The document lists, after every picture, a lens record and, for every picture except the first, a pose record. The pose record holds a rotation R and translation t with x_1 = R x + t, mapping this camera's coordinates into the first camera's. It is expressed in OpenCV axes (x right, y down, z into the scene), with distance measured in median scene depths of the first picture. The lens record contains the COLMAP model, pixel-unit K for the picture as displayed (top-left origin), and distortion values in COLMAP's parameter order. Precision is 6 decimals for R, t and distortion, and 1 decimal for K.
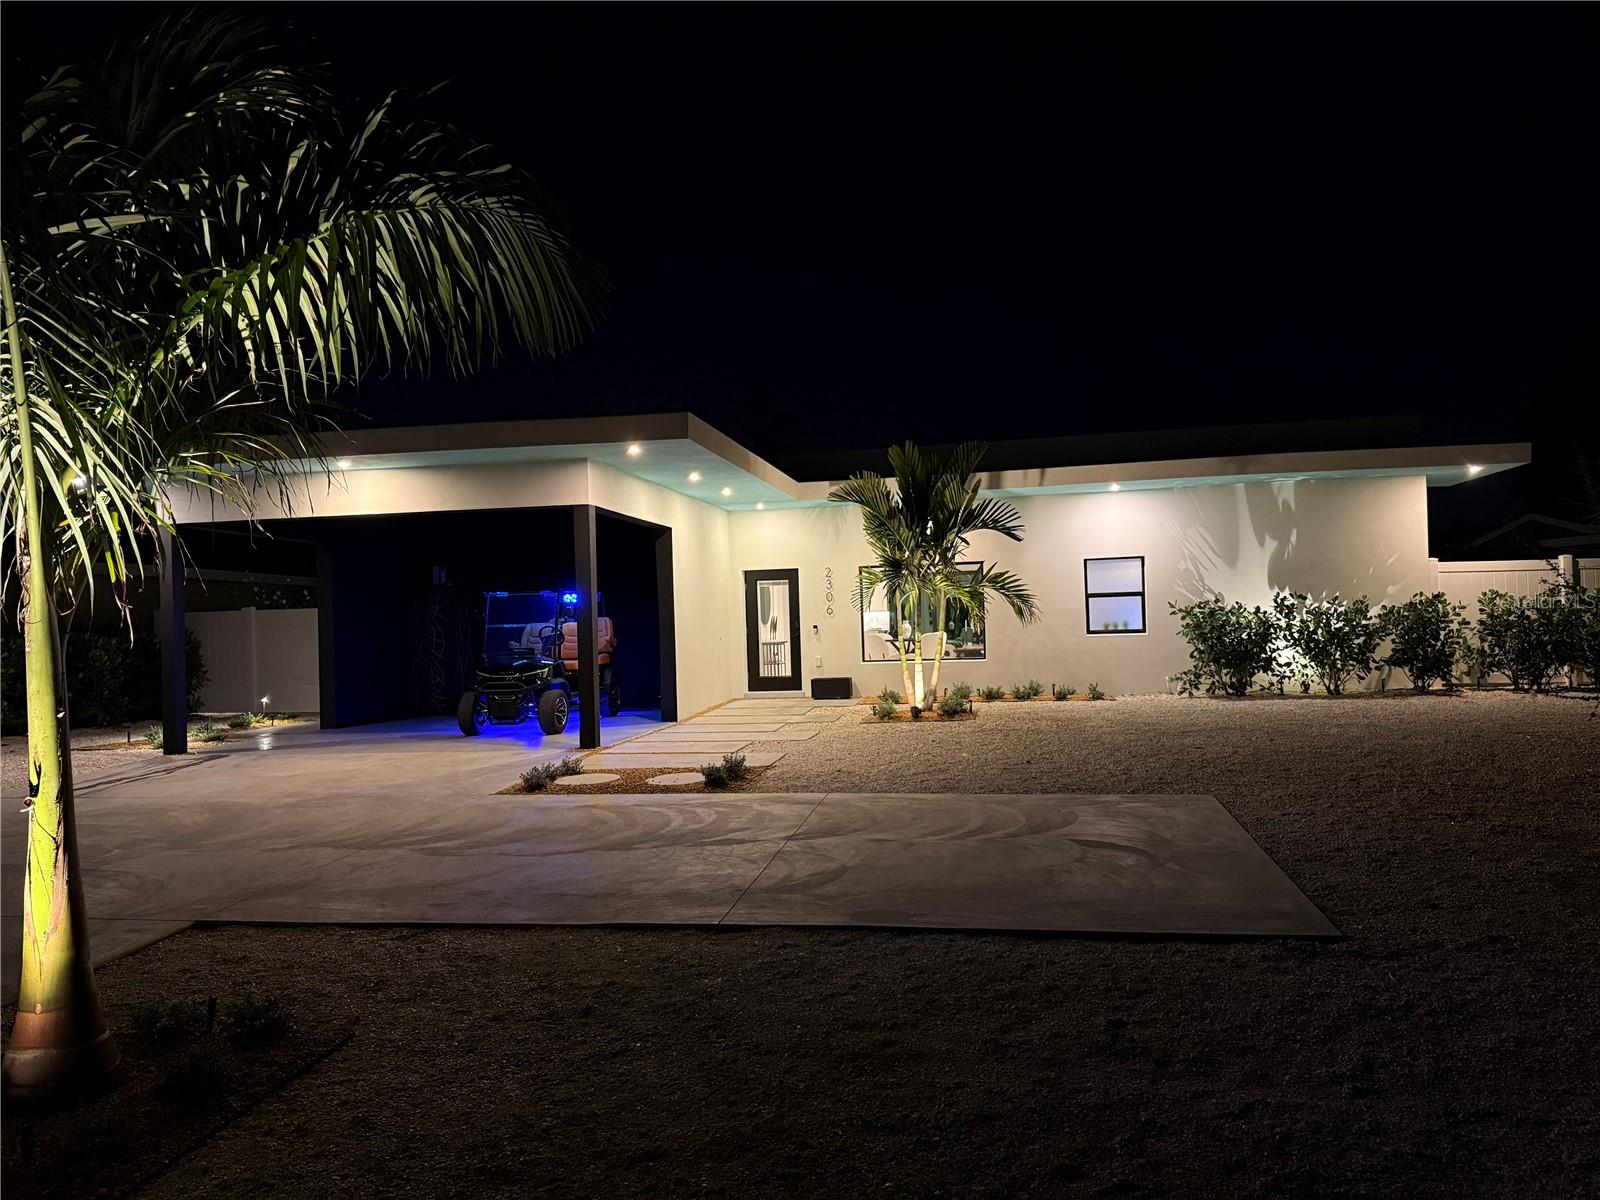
lens RADIAL K [[1121.6, 0, 799.6], [0, 1121.6, 594.8], [0, 0, 1]] dist [0.078234, -0.101852]
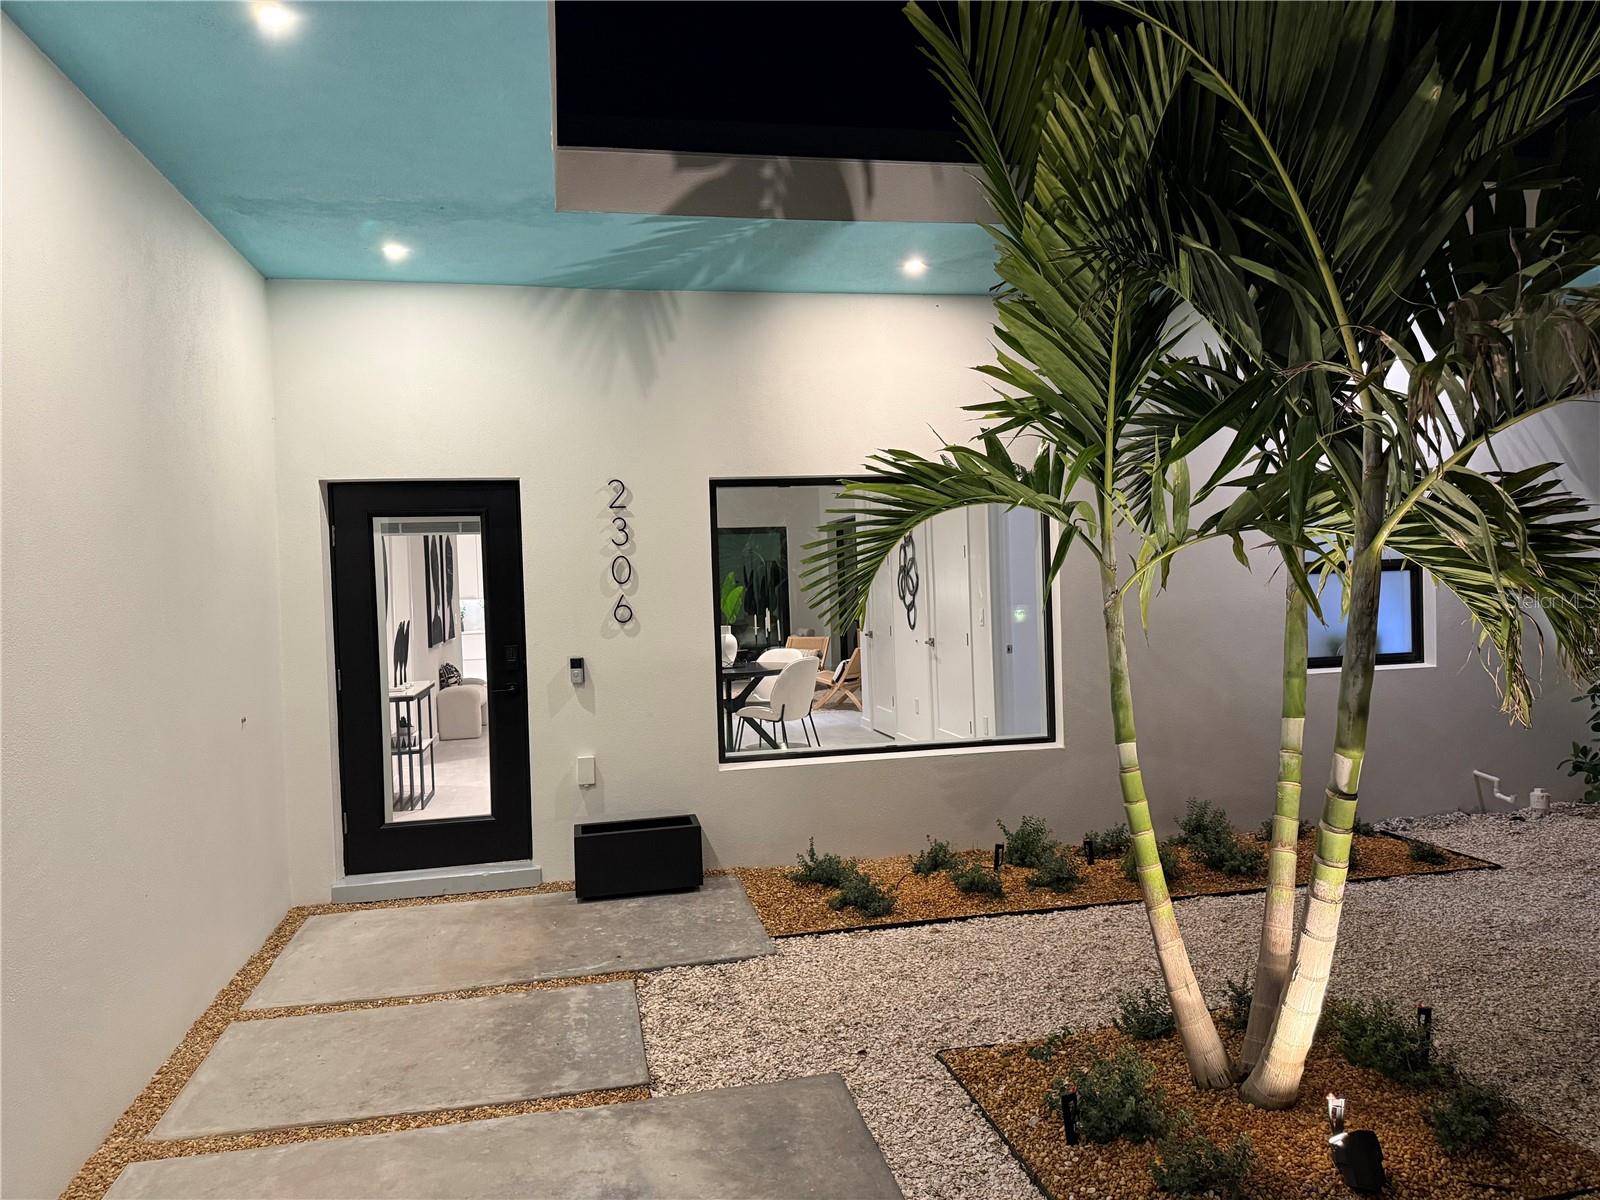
lens RADIAL K [[1121.6, 0, 790.8], [0, 1121.6, 605.4], [0, 0, 1]] dist [0.078234, -0.101852]
pose [[0.928019, -0.008821, 0.372427, -0.053086], [-0.003457, 0.999473, 0.032285, 0.001782], [-0.372516, -0.031248, 0.927500, 0.744107]]
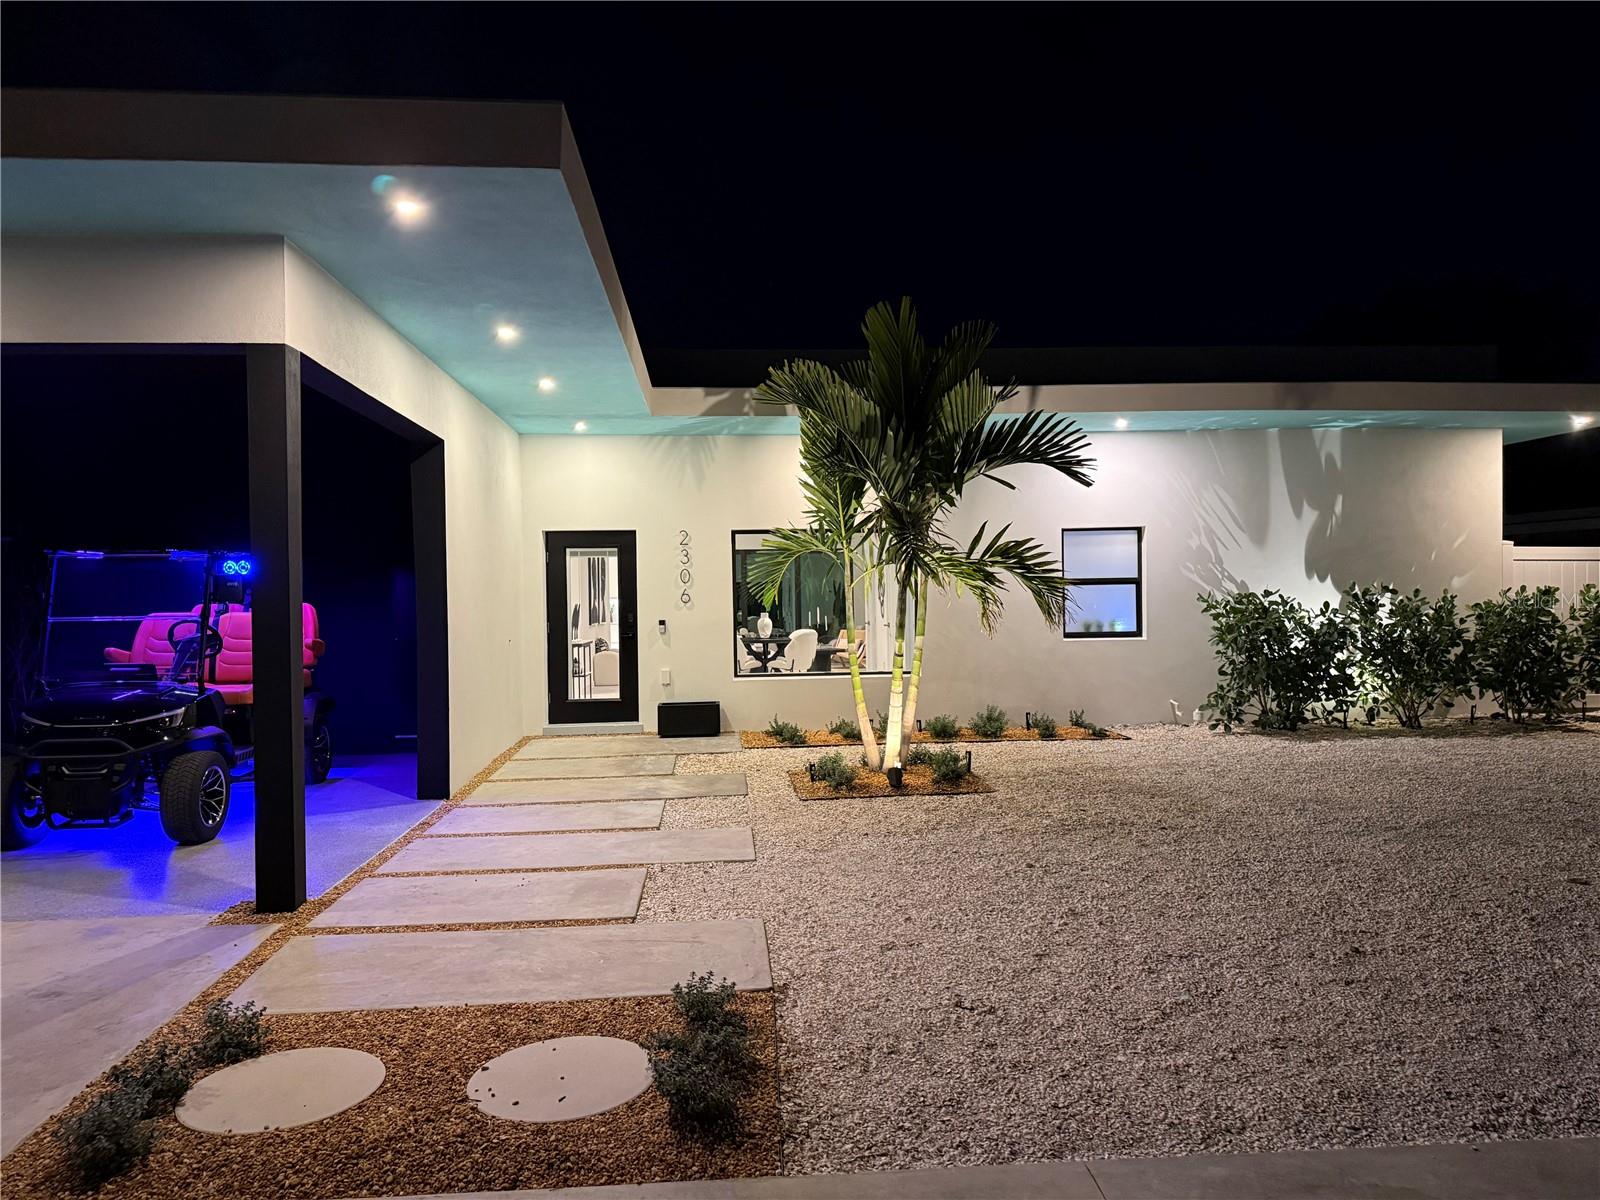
lens RADIAL K [[1121.6, 0, 800.2], [0, 1121.6, 600.6], [0, 0, 1]] dist [0.078234, -0.101852]
pose [[0.966687, 0.015918, 0.255464, -0.080150], [-0.020788, 0.999650, 0.016376, 0.004461], [-0.255114, -0.021141, 0.966680, 0.397025]]
